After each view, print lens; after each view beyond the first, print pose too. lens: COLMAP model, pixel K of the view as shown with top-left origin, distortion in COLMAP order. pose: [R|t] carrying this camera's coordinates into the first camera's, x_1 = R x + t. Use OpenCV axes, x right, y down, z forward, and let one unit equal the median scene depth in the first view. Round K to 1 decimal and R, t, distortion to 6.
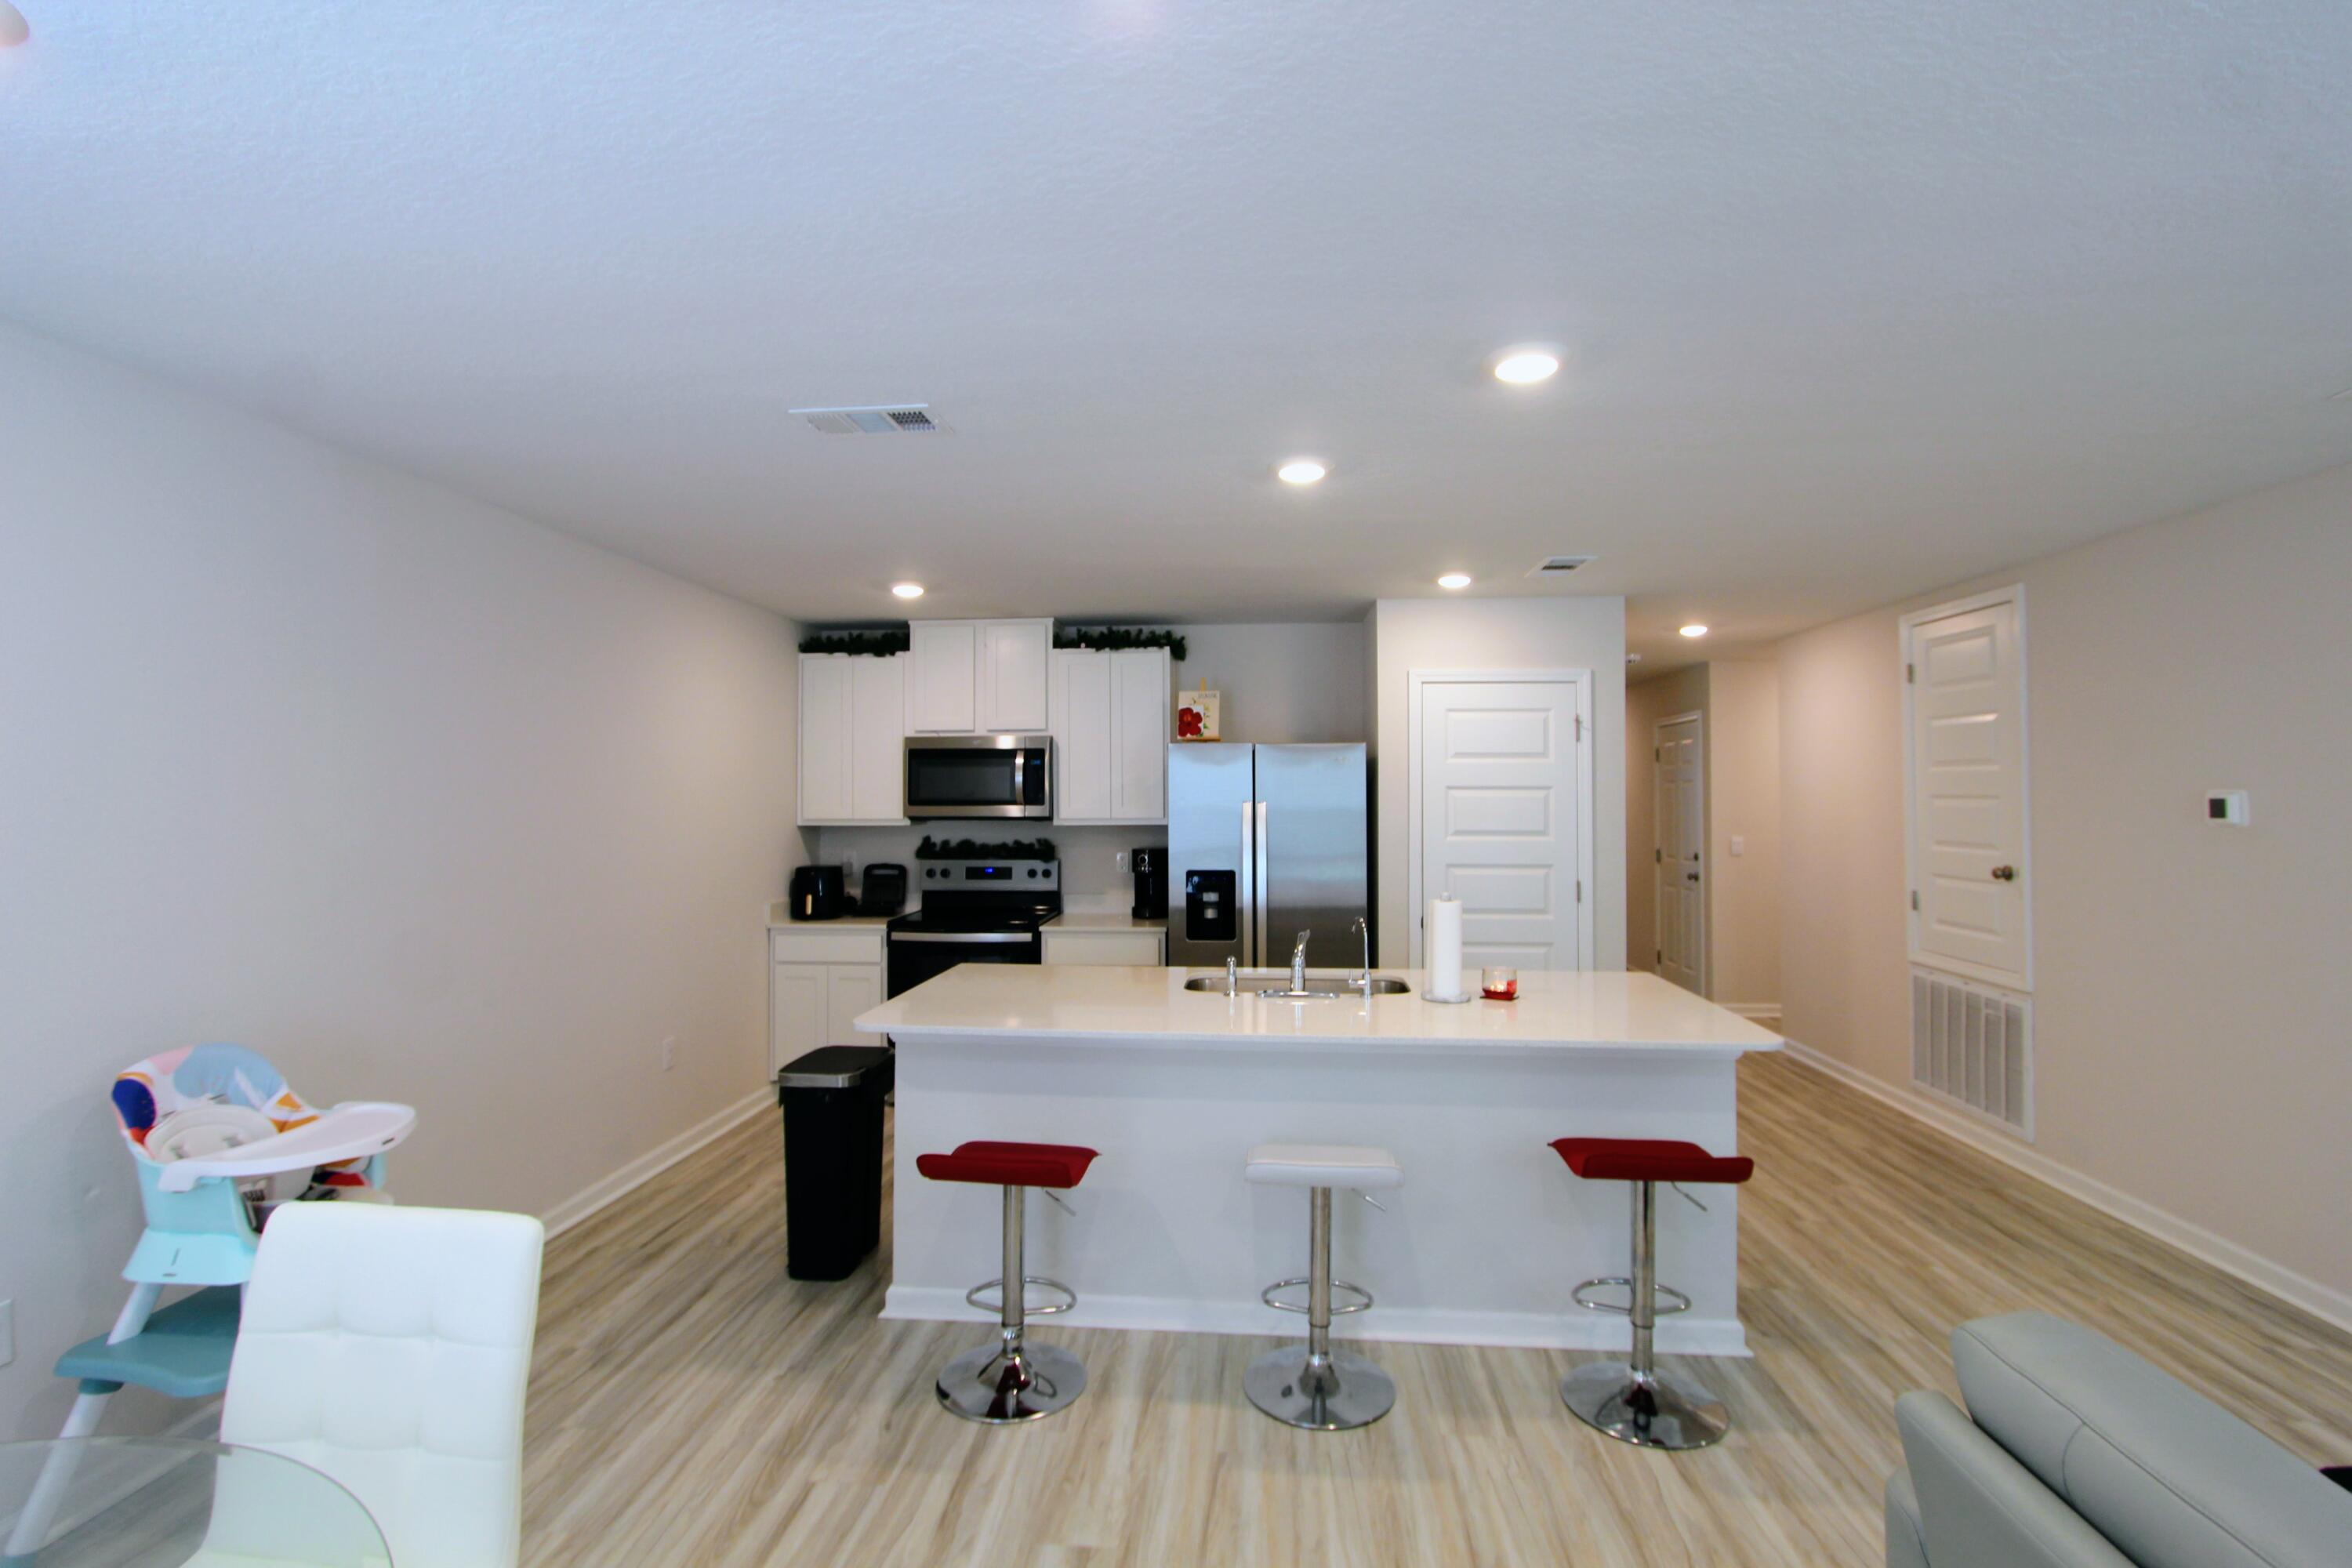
lens RADIAL K [[1085.7, 0, 1178.4], [0, 1085.7, 766.1], [0, 0, 1]] dist [-0.018758, 0.002661]
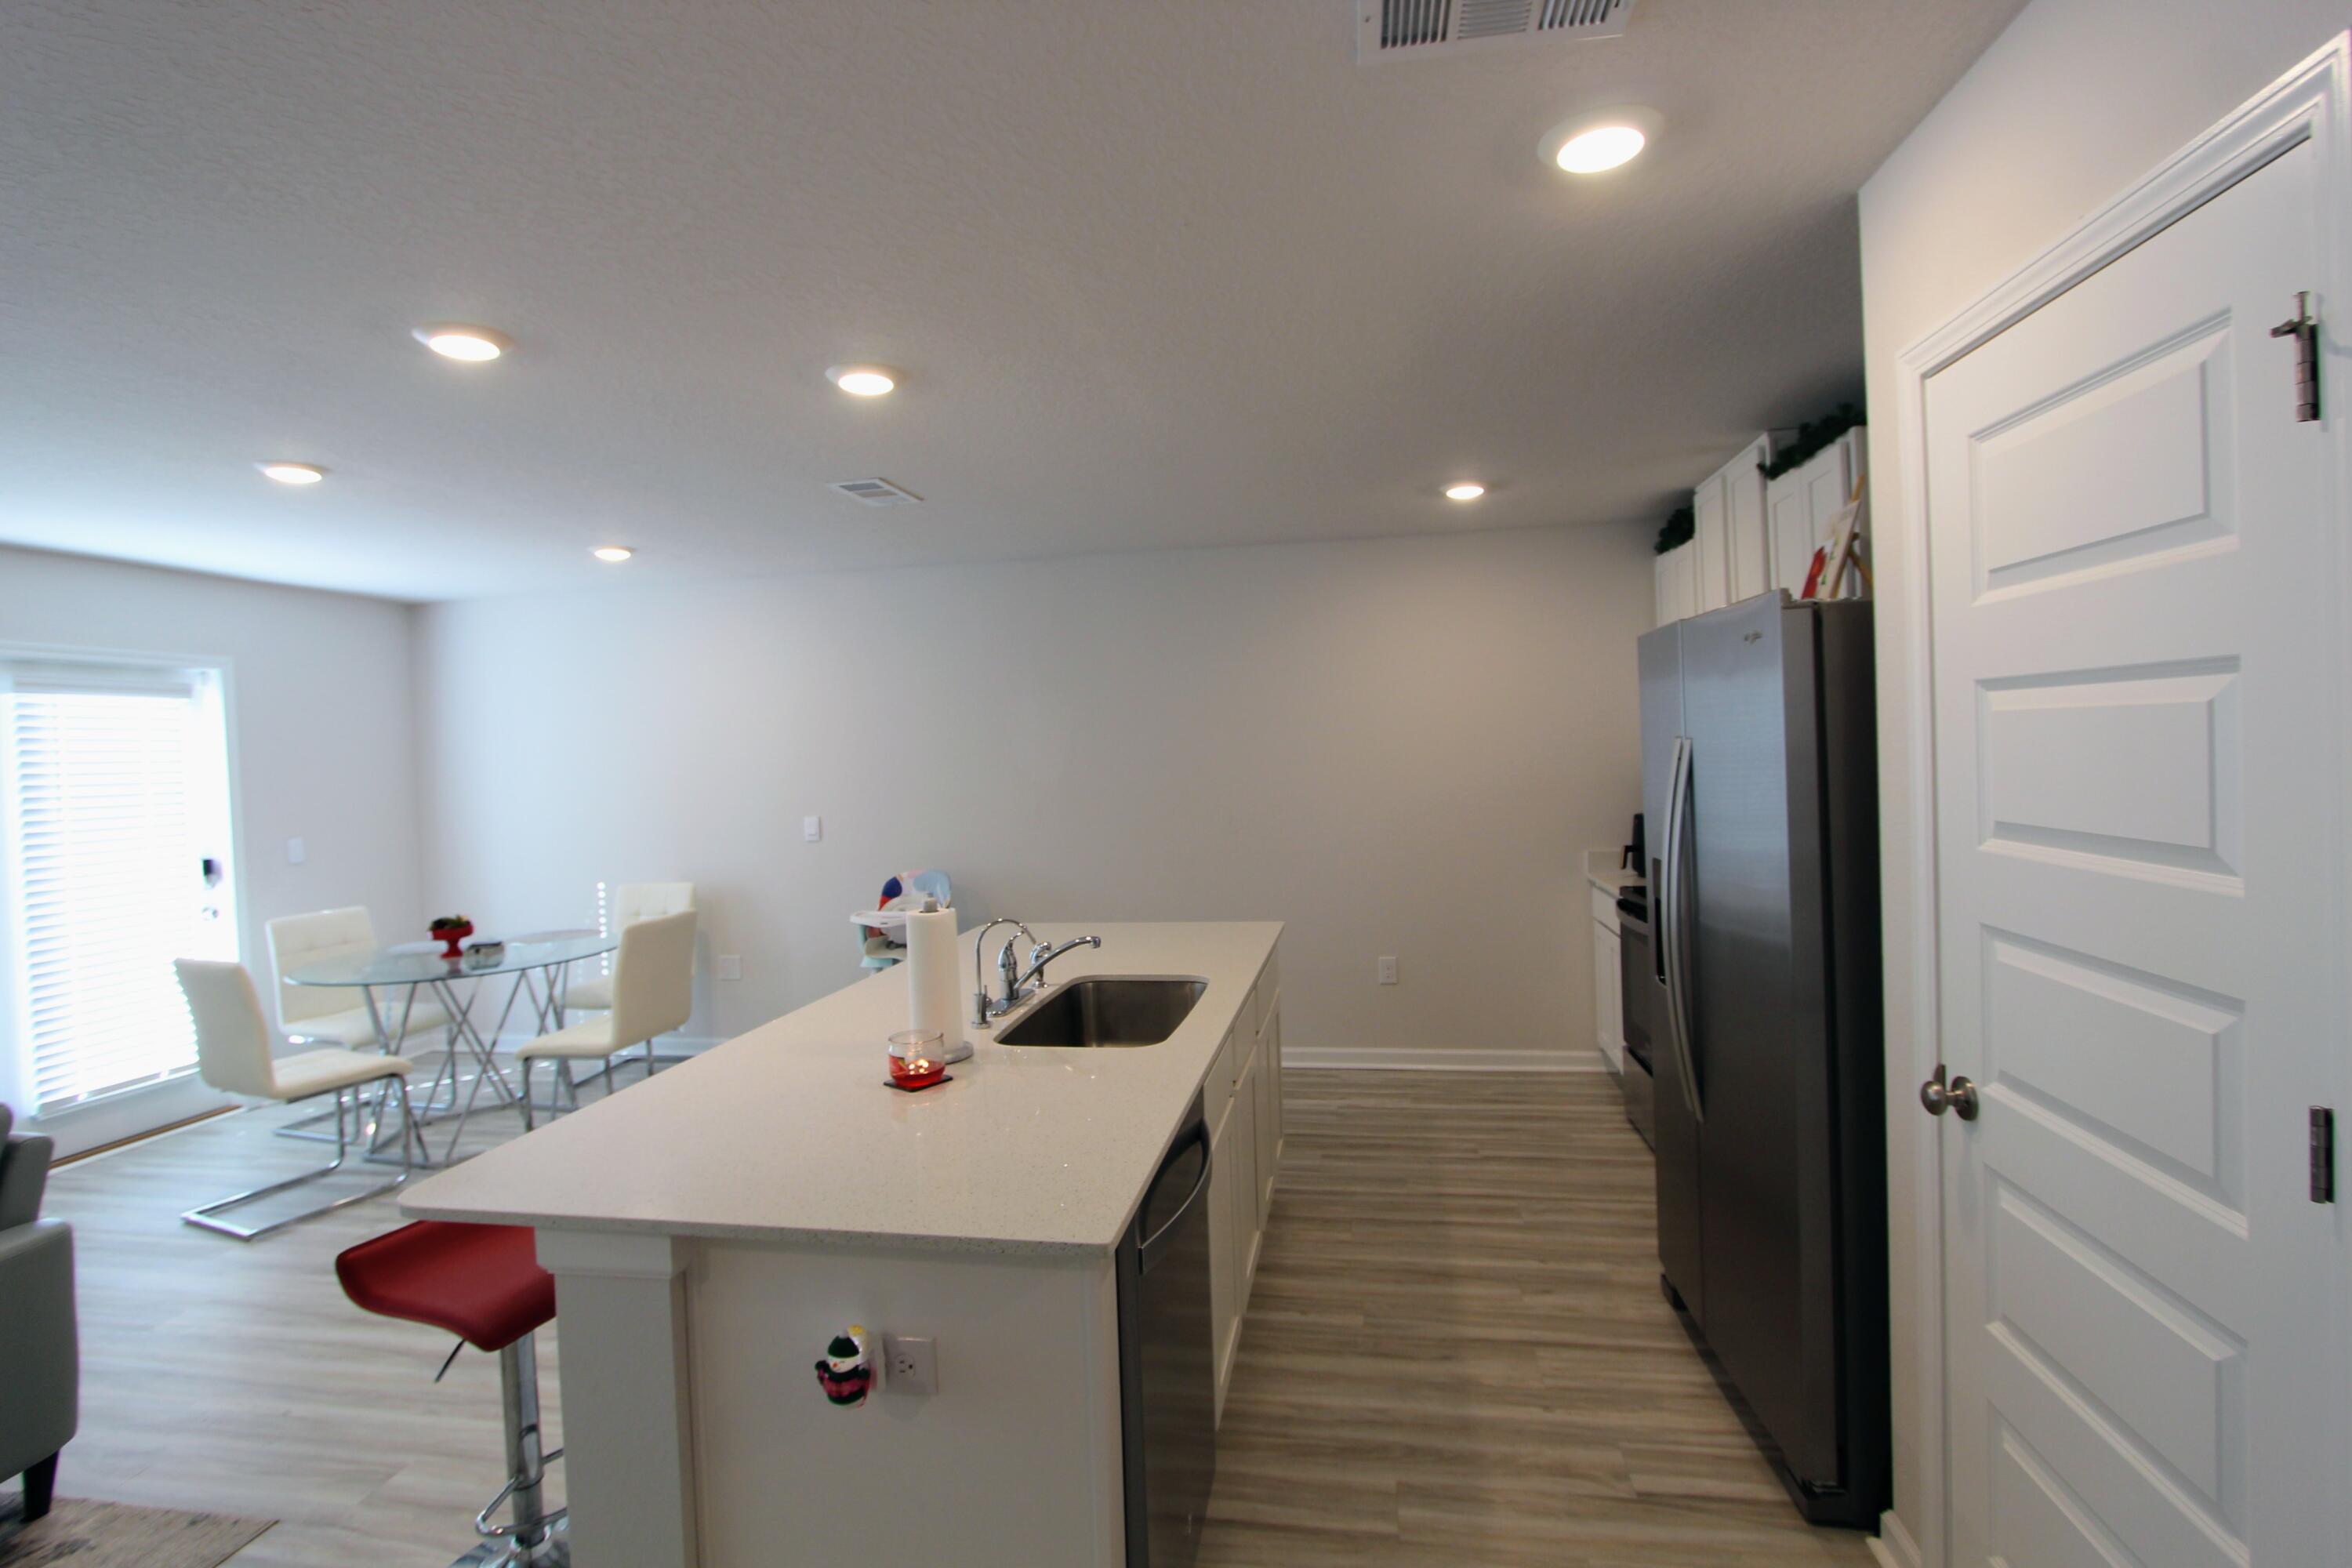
lens RADIAL K [[1085.7, 0, 1170.3], [0, 1085.7, 771.4], [0, 0, 1]] dist [-0.018758, 0.002661]
pose [[-0.097923, 0.023763, -0.994910, 0.579827], [0.065874, 0.997677, 0.017346, 0.023523], [0.993011, -0.063841, -0.099261, 0.793867]]
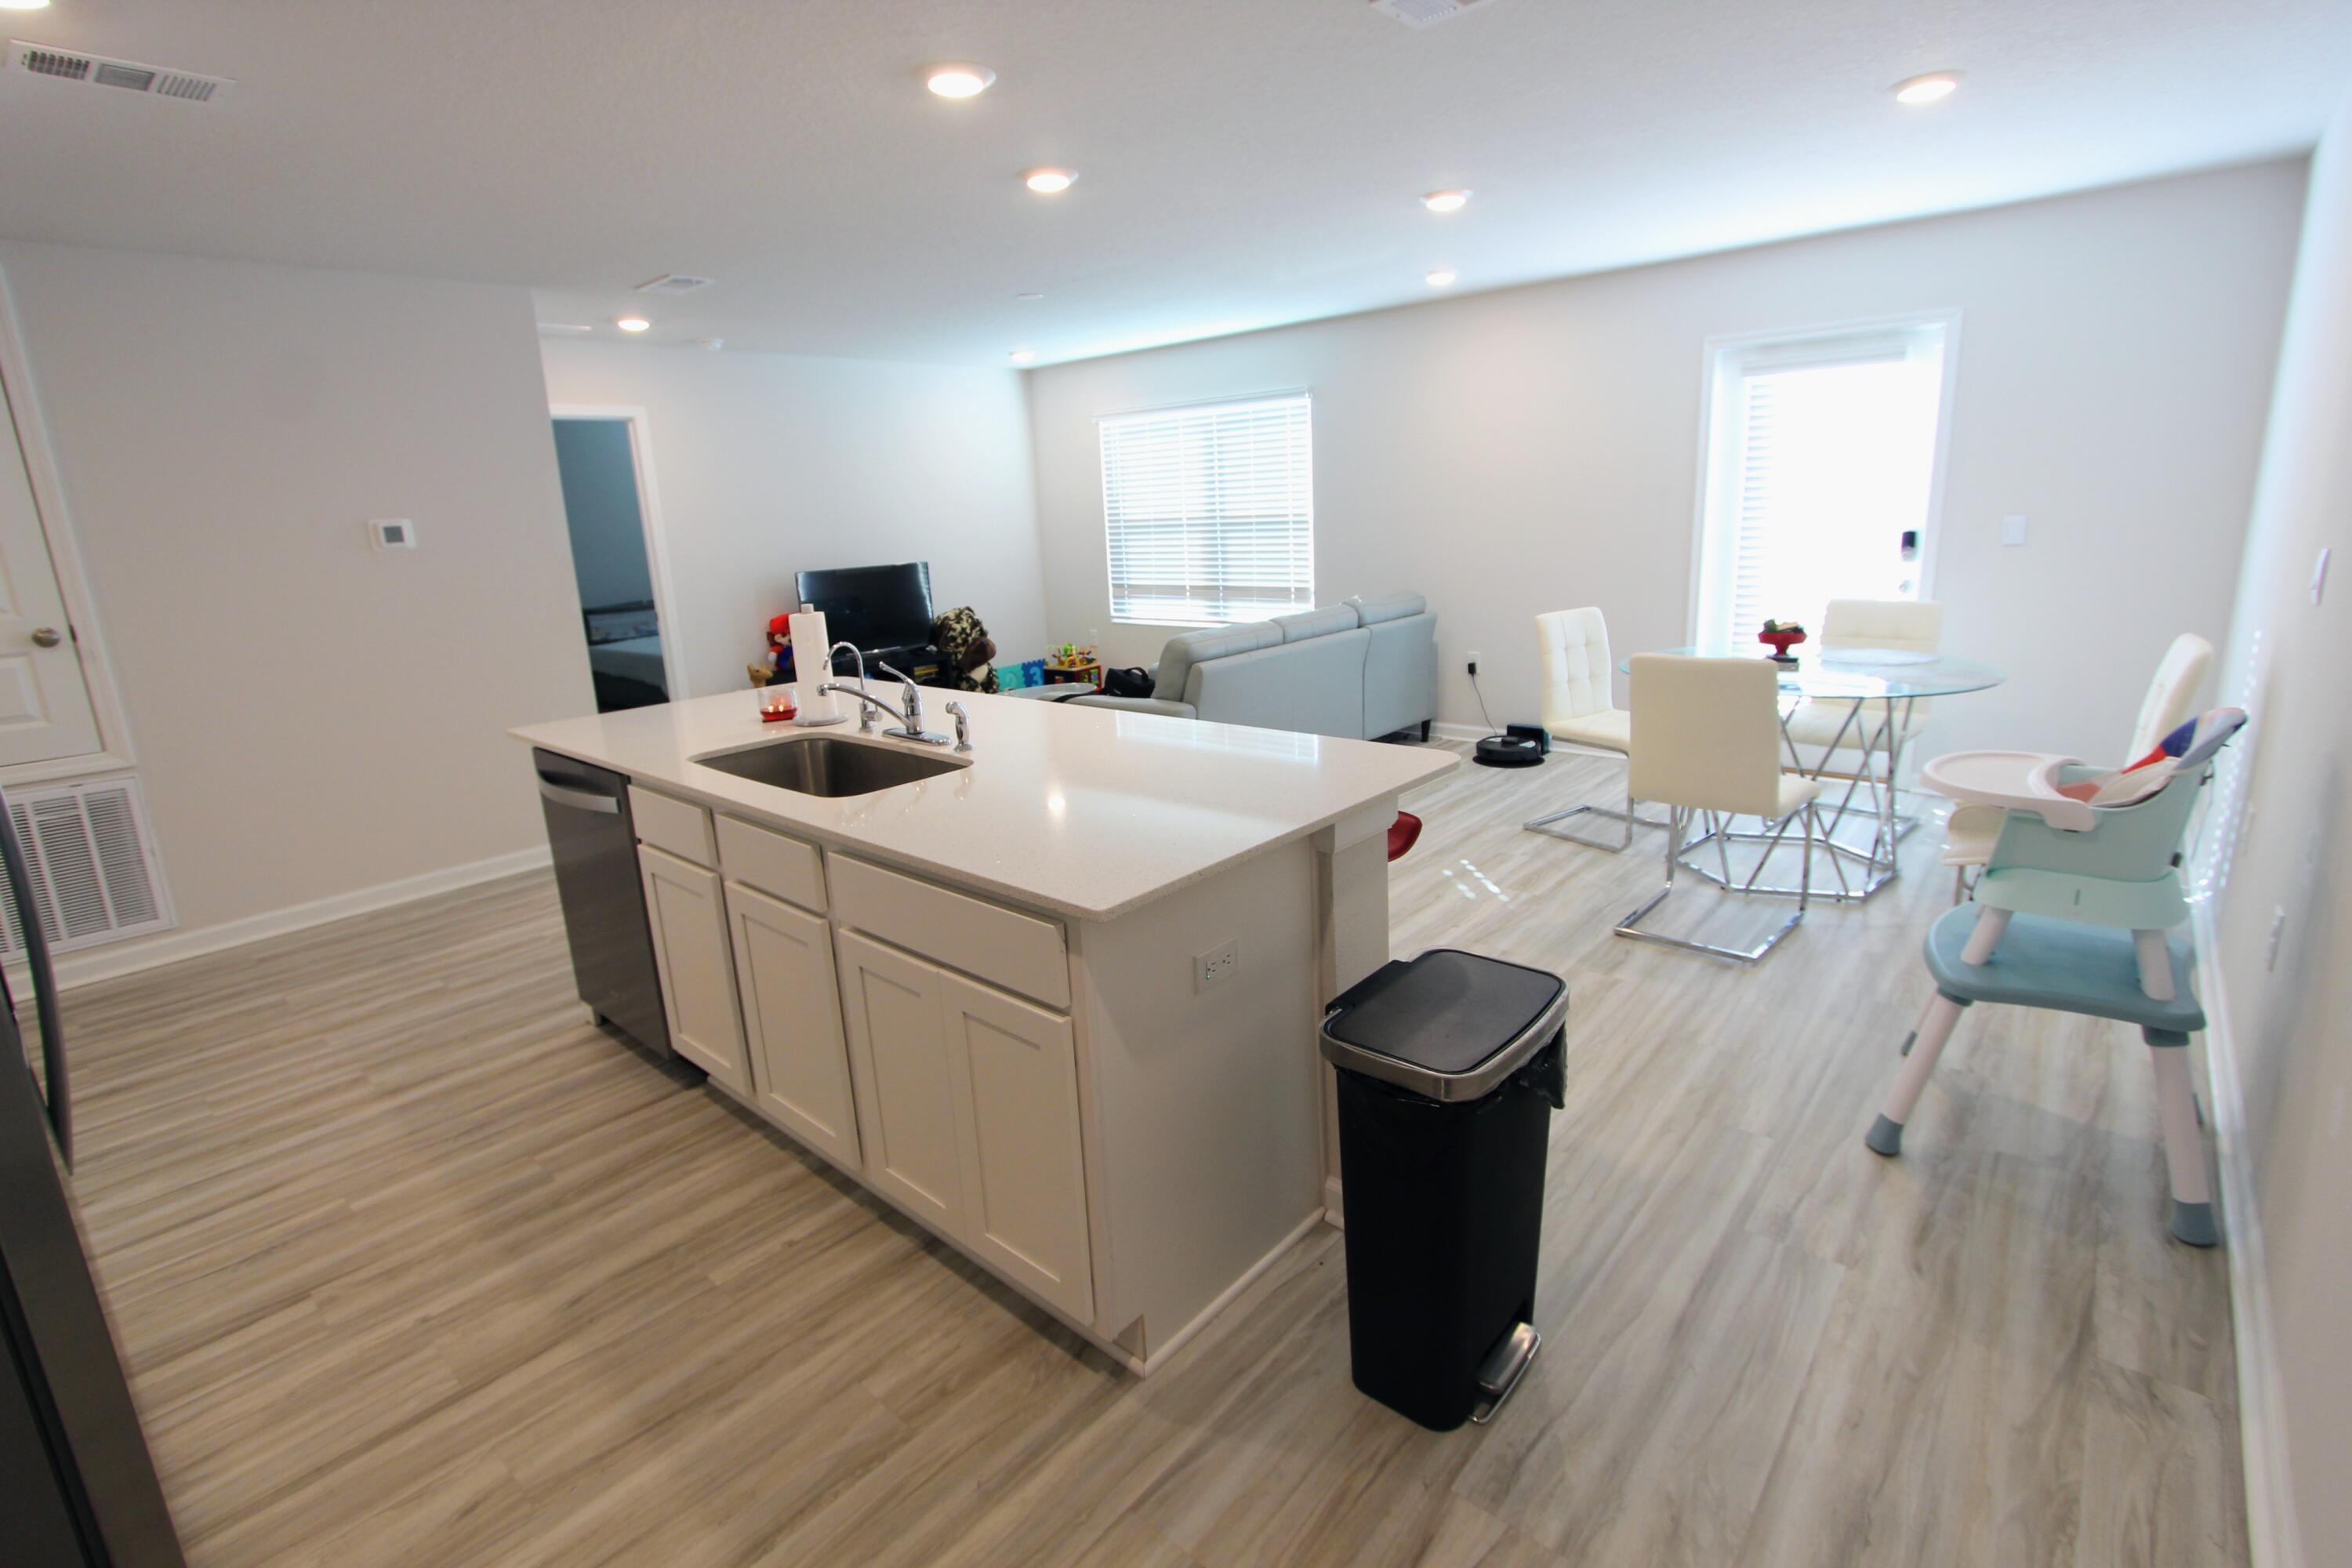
lens RADIAL K [[1085.7, 0, 1171.3], [0, 1085.7, 764.4], [0, 0, 1]] dist [-0.018758, 0.002661]
pose [[-0.801935, -0.101523, 0.588722, -0.342024], [0.030448, 0.977228, 0.209994, 0.044076], [-0.596635, 0.186327, -0.780582, 1.001422]]
